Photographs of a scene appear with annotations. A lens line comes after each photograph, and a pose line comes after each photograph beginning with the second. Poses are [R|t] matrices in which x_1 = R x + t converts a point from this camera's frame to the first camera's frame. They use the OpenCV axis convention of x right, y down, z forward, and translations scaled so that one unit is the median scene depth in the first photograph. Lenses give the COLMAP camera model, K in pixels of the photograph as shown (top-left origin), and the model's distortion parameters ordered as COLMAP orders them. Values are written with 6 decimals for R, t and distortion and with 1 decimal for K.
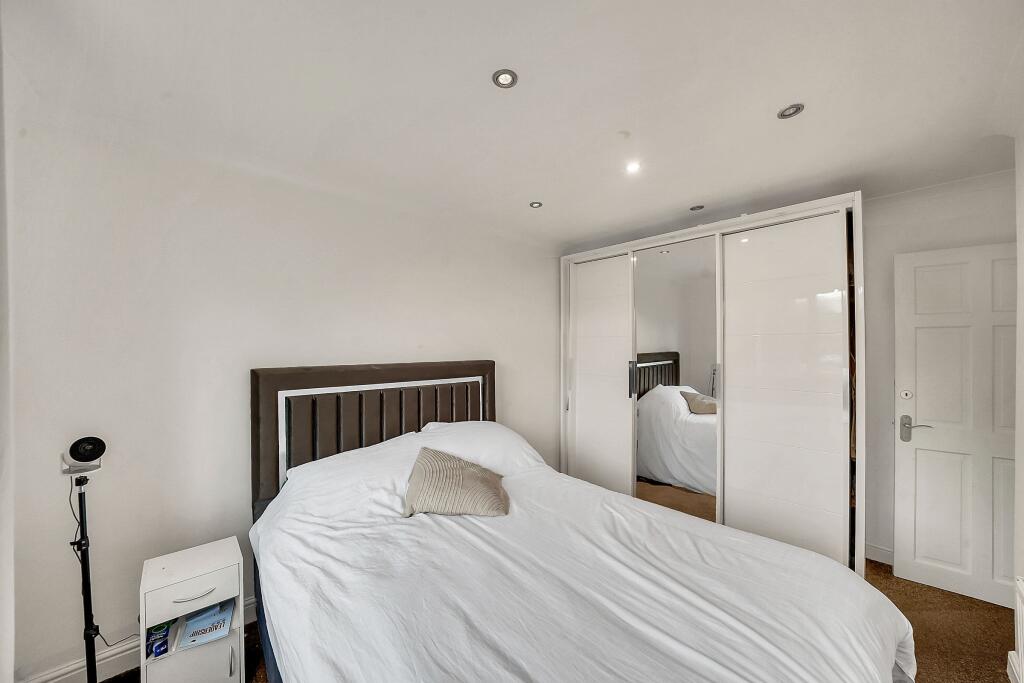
lens RADIAL K [[368.1, 0, 513.0], [0, 368.1, 351.4], [0, 0, 1]] dist [-0.019429, -0.000090]
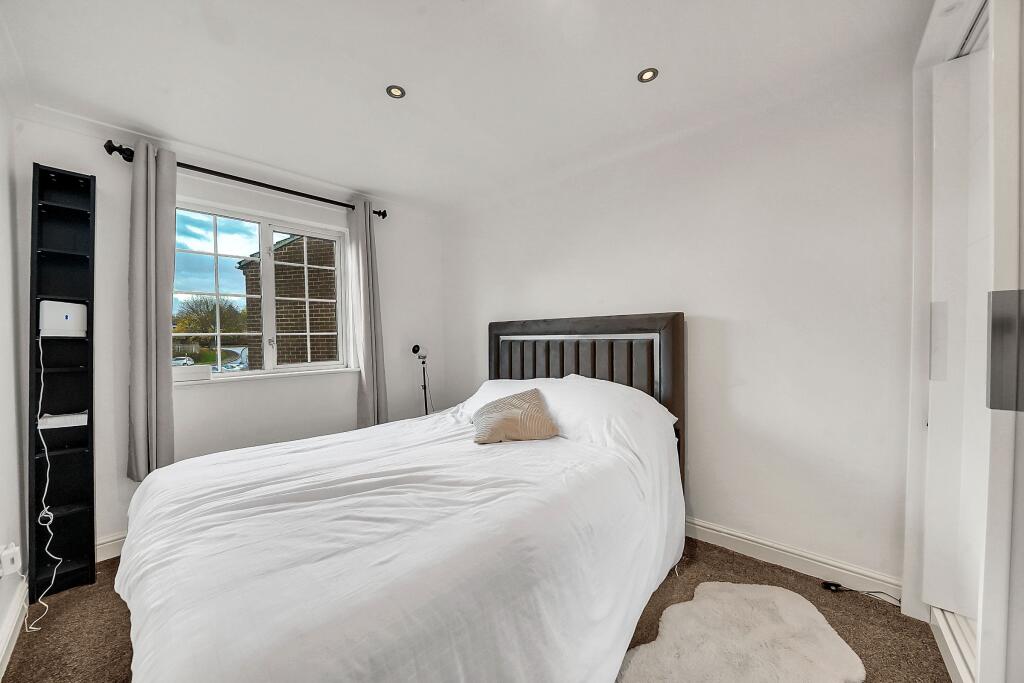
lens RADIAL K [[368.1, 0, 513.0], [0, 368.1, 351.4], [0, 0, 1]] dist [-0.019429, -0.000090]
pose [[0.076597, 0.038582, -0.996315, 0.858022], [0.000590, 0.999249, 0.038741, 0.096978], [0.997062, -0.003556, 0.076517, 0.806721]]
